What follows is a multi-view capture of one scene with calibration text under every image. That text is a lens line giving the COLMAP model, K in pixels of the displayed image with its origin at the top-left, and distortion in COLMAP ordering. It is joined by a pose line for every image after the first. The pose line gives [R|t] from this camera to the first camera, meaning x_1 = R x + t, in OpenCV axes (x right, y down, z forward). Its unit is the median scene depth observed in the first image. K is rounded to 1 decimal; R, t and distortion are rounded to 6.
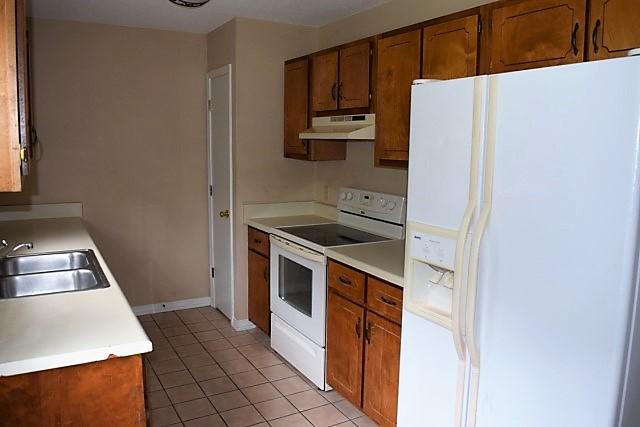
lens RADIAL K [[512.3, 0, 320.0], [0, 512.3, 213.5], [0, 0, 1]] dist [-0.013825, -0.007198]
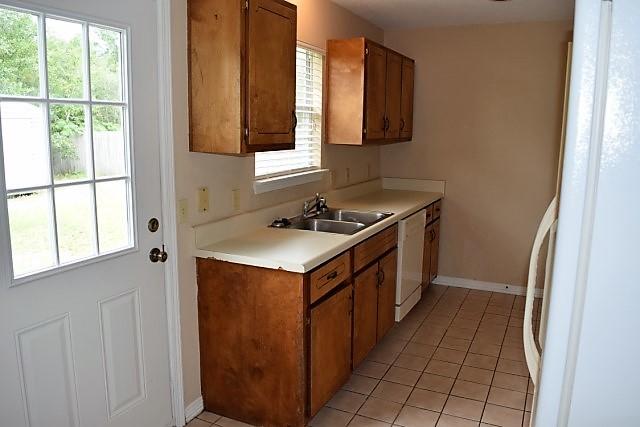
lens RADIAL K [[512.3, 0, 320.0], [0, 512.3, 213.5], [0, 0, 1]] dist [-0.013825, -0.007198]
pose [[0.577403, 0.128937, -0.806214, 0.820576], [-0.117218, 0.990313, 0.074429, -0.003409], [0.808001, 0.051528, 0.586923, 0.206330]]
